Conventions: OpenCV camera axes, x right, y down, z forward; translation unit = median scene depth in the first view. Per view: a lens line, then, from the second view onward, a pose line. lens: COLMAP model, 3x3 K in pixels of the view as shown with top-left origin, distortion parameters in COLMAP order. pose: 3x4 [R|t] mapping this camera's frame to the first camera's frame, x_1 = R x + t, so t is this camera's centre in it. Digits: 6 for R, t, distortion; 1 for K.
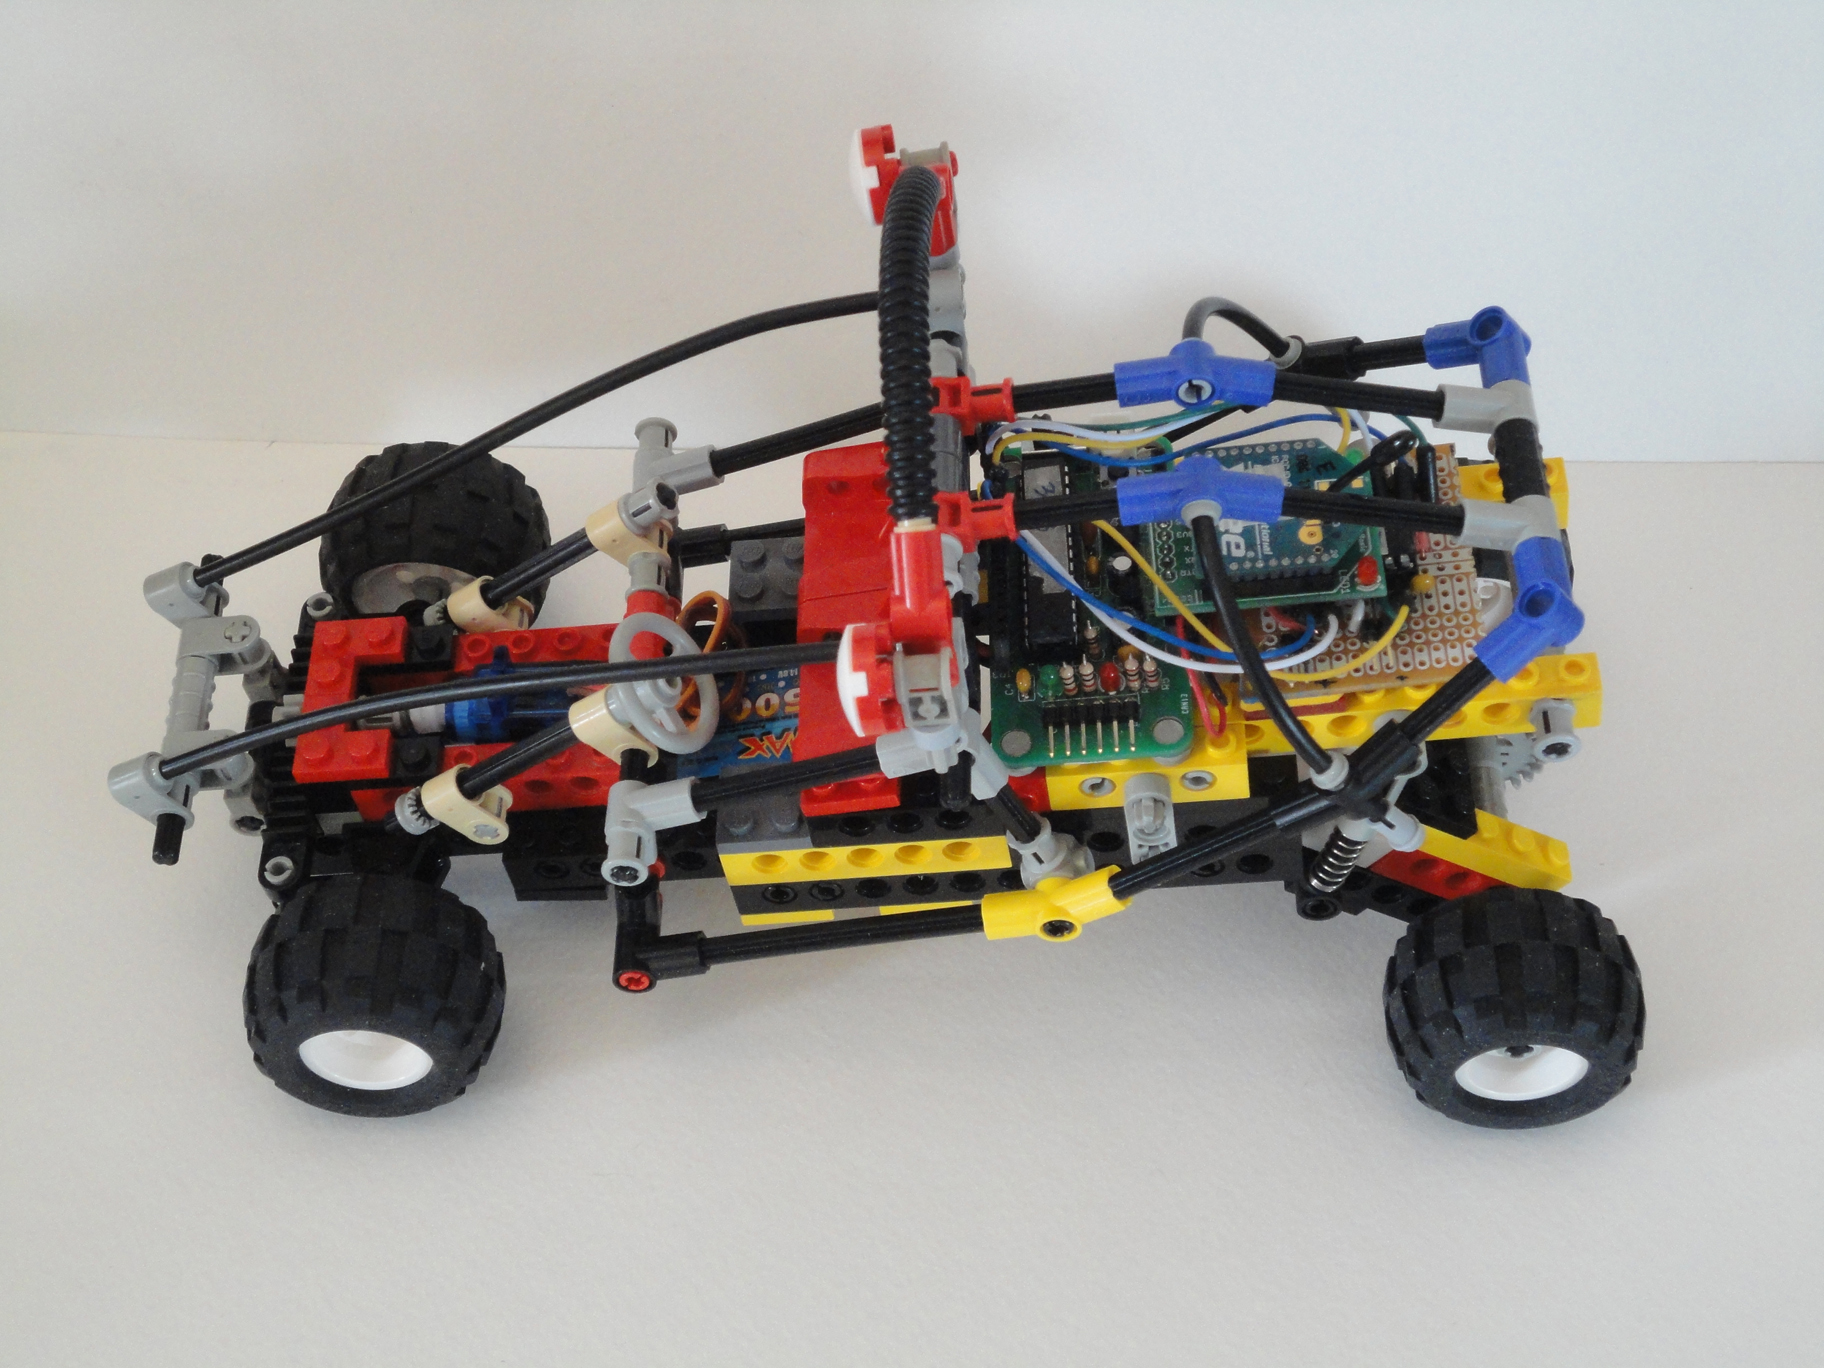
lens RADIAL K [[2821.7, 0, 907.2], [0, 2821.7, 680.7], [0, 0, 1]] dist [0.124478, 0.000000]
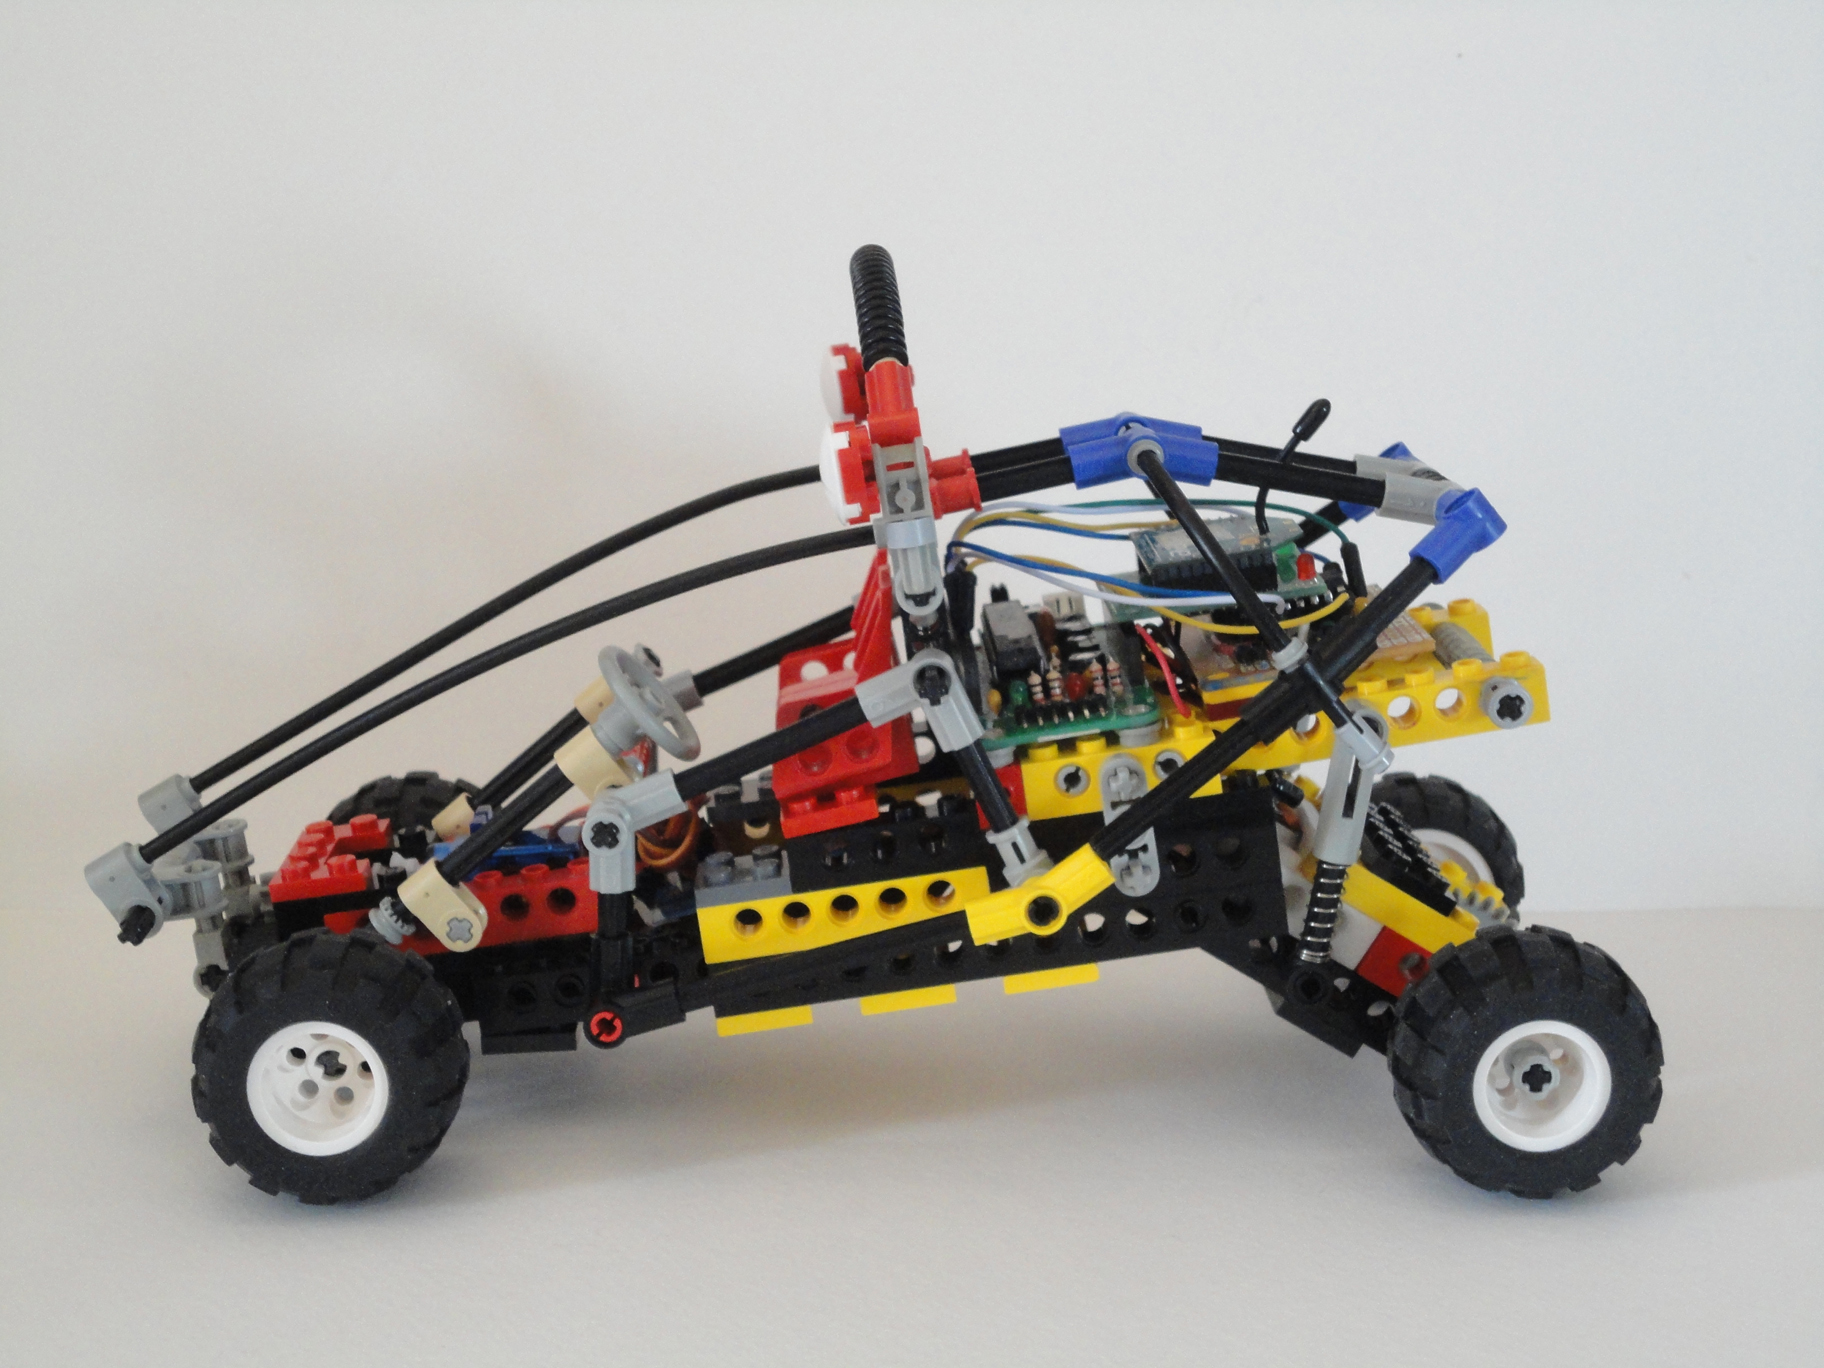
lens RADIAL K [[2821.7, 0, 900.4], [0, 2821.7, 686.8], [0, 0, 1]] dist [0.124478, 0.000000]
pose [[0.999454, -0.018324, 0.027492, -0.021365], [0.031900, 0.751796, -0.658623, 0.655780], [-0.008600, 0.659141, 0.751970, 0.204522]]
